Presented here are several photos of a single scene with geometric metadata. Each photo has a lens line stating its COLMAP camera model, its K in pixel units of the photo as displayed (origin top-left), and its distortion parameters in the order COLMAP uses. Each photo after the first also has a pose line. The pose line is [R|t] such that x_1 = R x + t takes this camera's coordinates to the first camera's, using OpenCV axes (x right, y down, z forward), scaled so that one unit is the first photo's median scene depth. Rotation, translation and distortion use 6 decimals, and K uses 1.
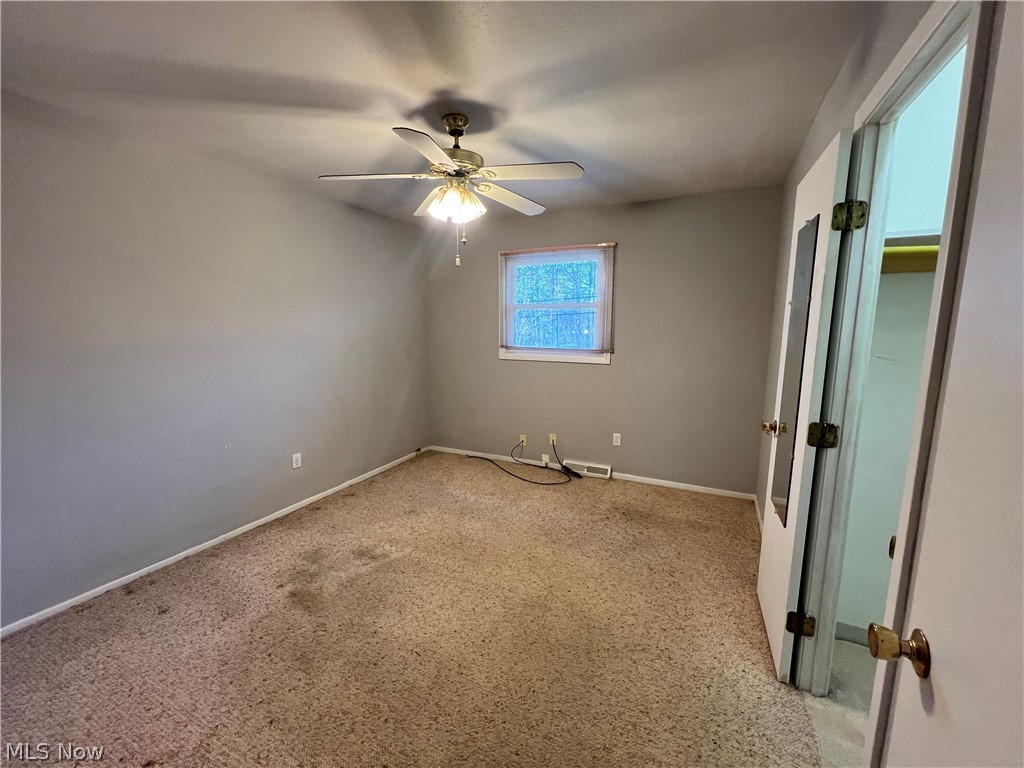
lens RADIAL K [[409.3, 0, 511.1], [0, 409.3, 382.6], [0, 0, 1]] dist [-0.001691, 0.000166]
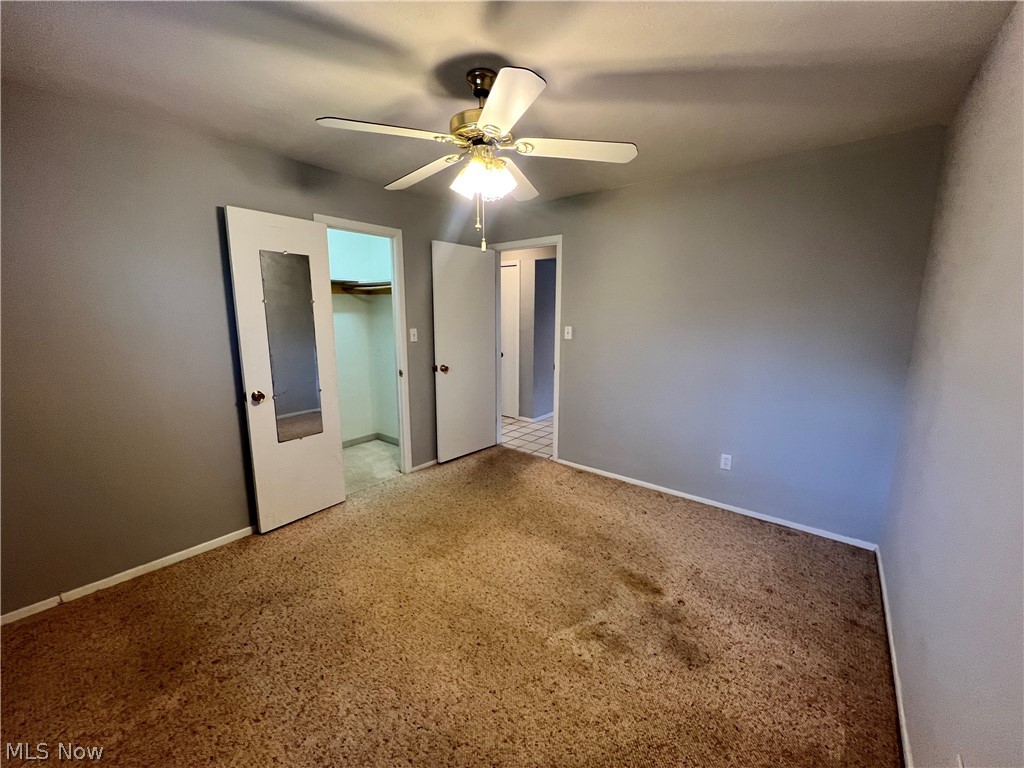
lens RADIAL K [[409.3, 0, 511.1], [0, 409.3, 382.6], [0, 0, 1]] dist [-0.001691, 0.000166]
pose [[-0.976118, -0.040527, 0.213429, -0.355389], [0.026810, 0.952463, 0.303473, -0.263666], [-0.215583, 0.301947, -0.928629, 1.744725]]
